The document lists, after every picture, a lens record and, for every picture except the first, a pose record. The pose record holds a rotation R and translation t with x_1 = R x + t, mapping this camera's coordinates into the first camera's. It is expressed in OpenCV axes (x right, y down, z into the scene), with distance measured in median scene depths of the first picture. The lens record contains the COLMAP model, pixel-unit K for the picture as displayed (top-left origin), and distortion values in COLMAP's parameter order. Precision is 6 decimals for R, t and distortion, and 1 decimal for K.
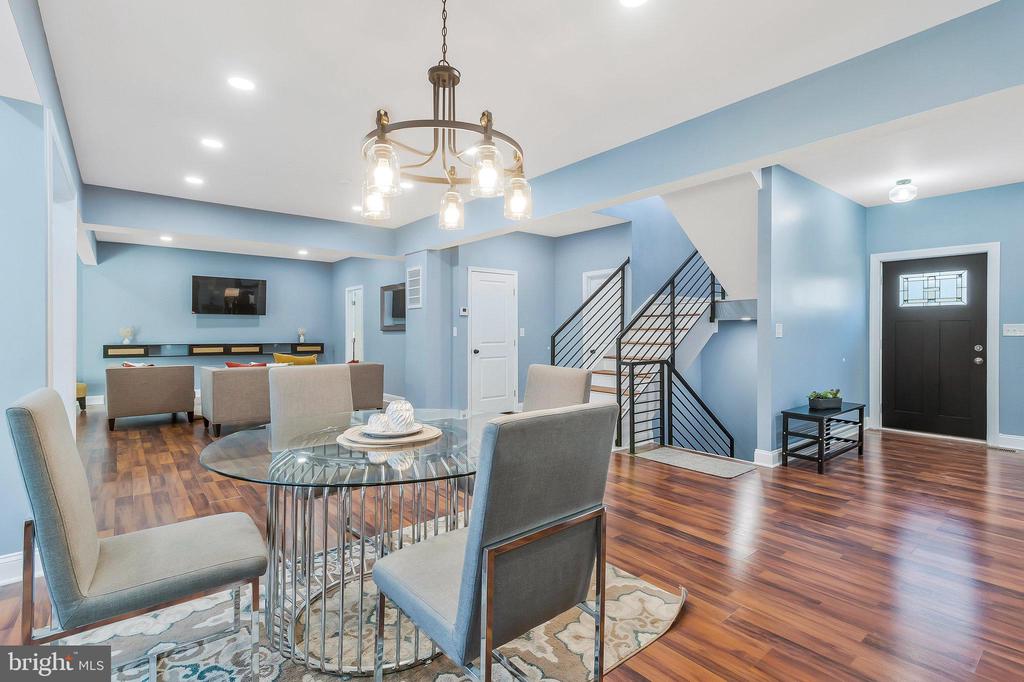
lens RADIAL K [[475.3, 0, 511.8], [0, 475.3, 333.2], [0, 0, 1]] dist [0.002138, -0.000201]
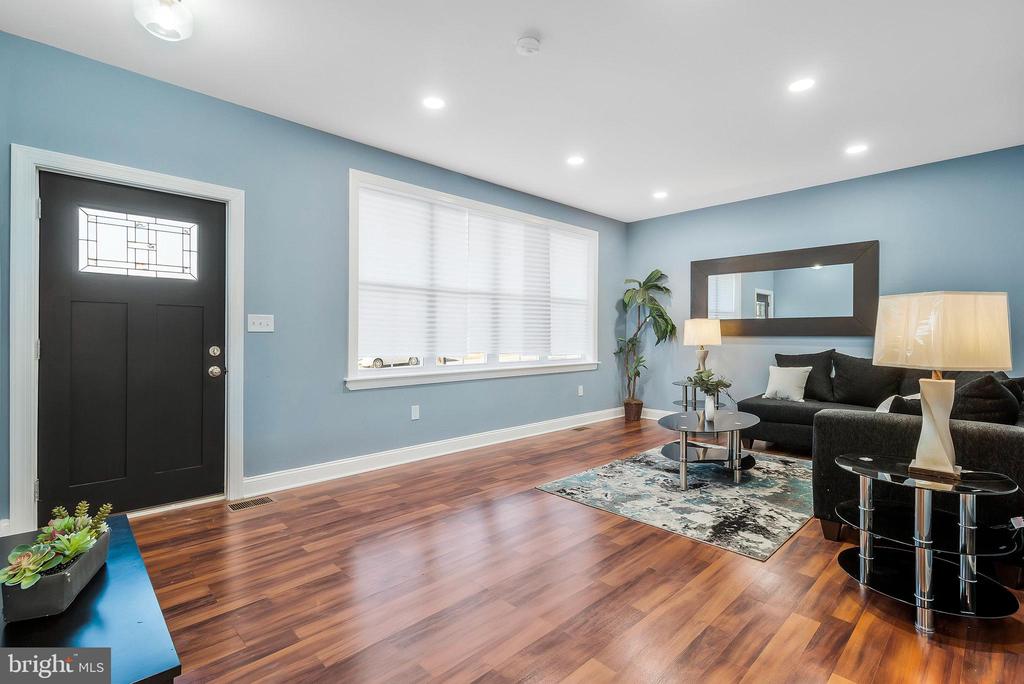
lens RADIAL K [[475.3, 0, 514.8], [0, 475.3, 338.4], [0, 0, 1]] dist [0.002138, -0.000201]
pose [[-0.097408, -0.003169, 0.995239, 0.308862], [-0.004750, 0.999985, 0.002719, 0.010723], [-0.995233, -0.004462, -0.097422, 0.653641]]
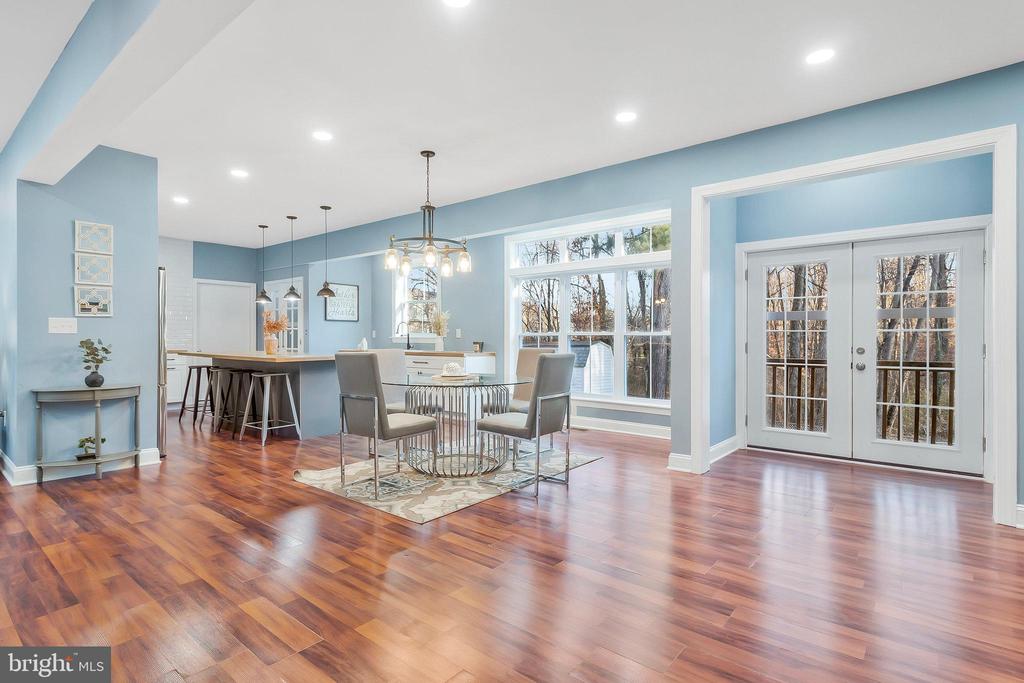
lens RADIAL K [[511.6, 0, 512.4], [0, 511.6, 347.7], [0, 0, 1]] dist [0.004419, 0.001127]
pose [[-0.979105, 0.000194, -0.203356, -0.019855], [-0.002135, 0.999935, 0.011236, 0.018143], [0.203344, 0.011436, -0.979040, 1.220588]]
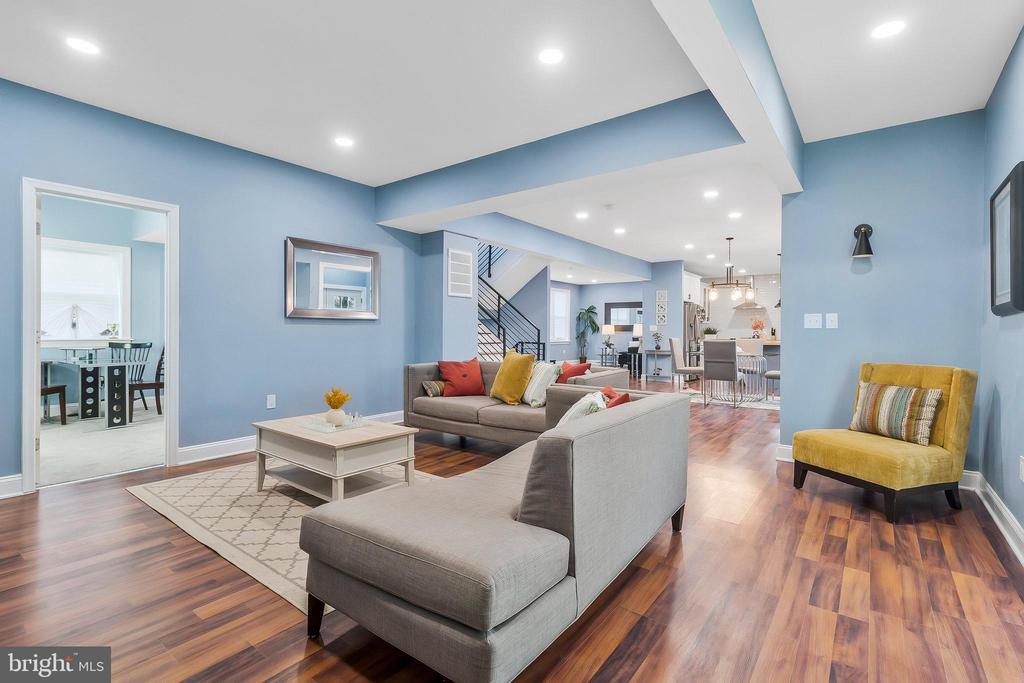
lens RADIAL K [[475.3, 0, 519.2], [0, 475.3, 331.0], [0, 0, 1]] dist [0.002138, -0.000201]
pose [[-0.257892, -0.000469, 0.966174, -1.372360], [-0.009949, 0.999948, -0.002170, 0.017877], [-0.966122, -0.010172, -0.257884, 1.423846]]
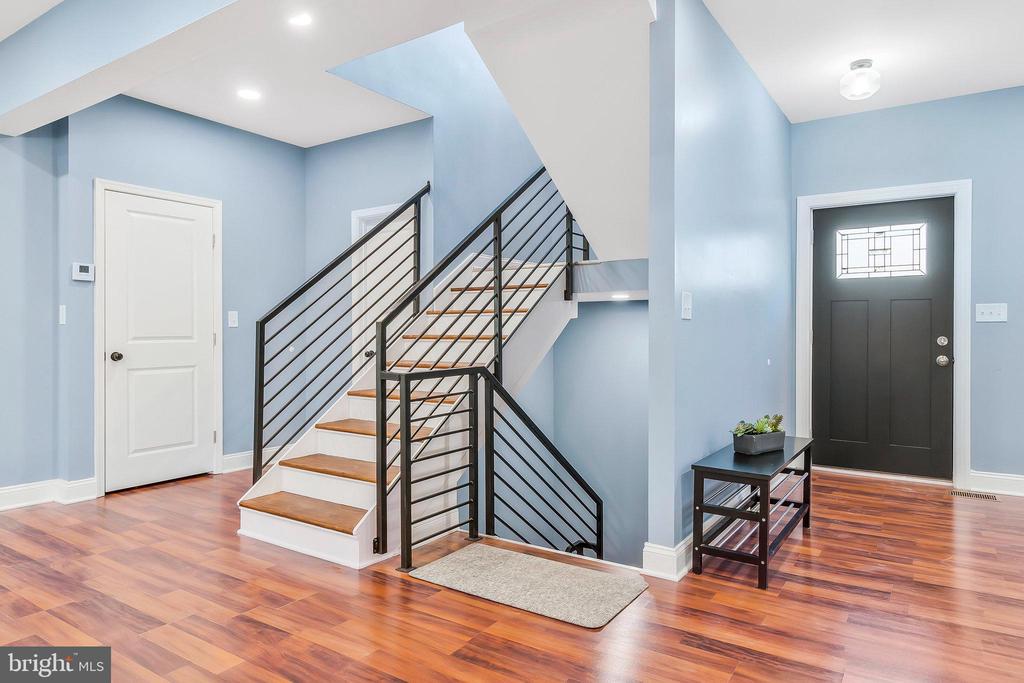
lens RADIAL K [[630.6, 0, 518.1], [0, 630.6, 335.9], [0, 0, 1]] dist [-0.002335, 0.000256]
pose [[0.951967, -0.001468, 0.306198, 0.153773], [0.000470, 0.999994, 0.003331, 0.020488], [-0.306201, -0.003027, 0.951962, 0.345303]]
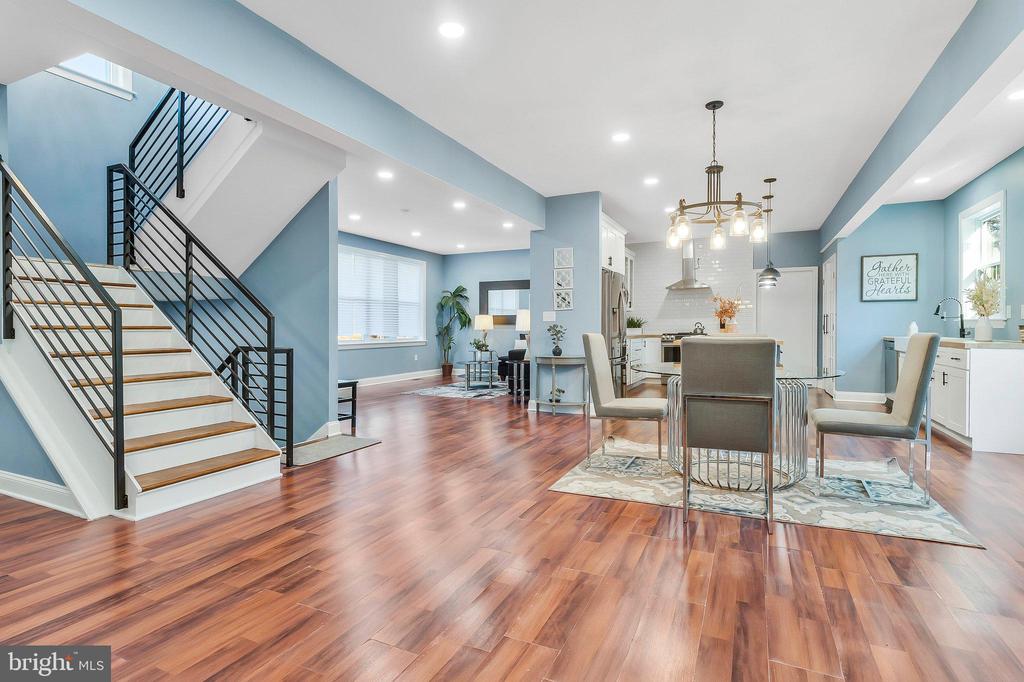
lens RADIAL K [[511.6, 0, 514.1], [0, 511.6, 339.3], [0, 0, 1]] dist [0.004419, 0.001127]
pose [[-0.445392, -0.016866, 0.895177, -0.581927], [-0.001737, 0.999837, 0.017973, 0.028458], [-0.895334, 0.006451, -0.445349, 0.946466]]
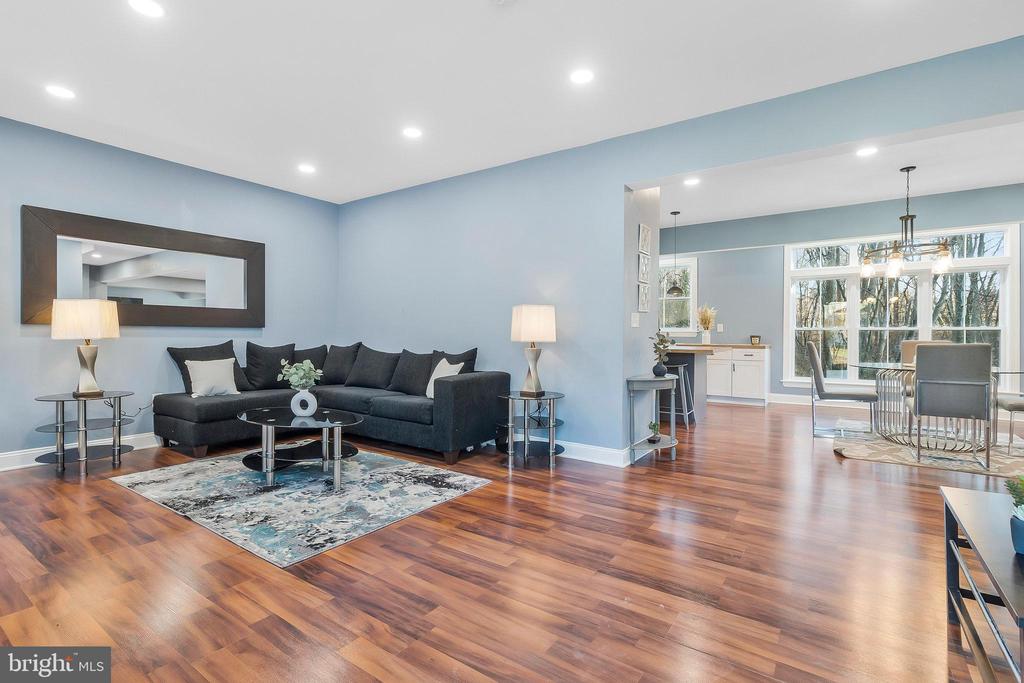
lens RADIAL K [[475.3, 0, 512.2], [0, 475.3, 336.9], [0, 0, 1]] dist [0.002138, -0.000201]
pose [[-0.959019, 0.002668, -0.283329, 0.808487], [0.001725, 0.999992, 0.003576, 0.020797], [0.283337, 0.002941, -0.959016, 0.952905]]
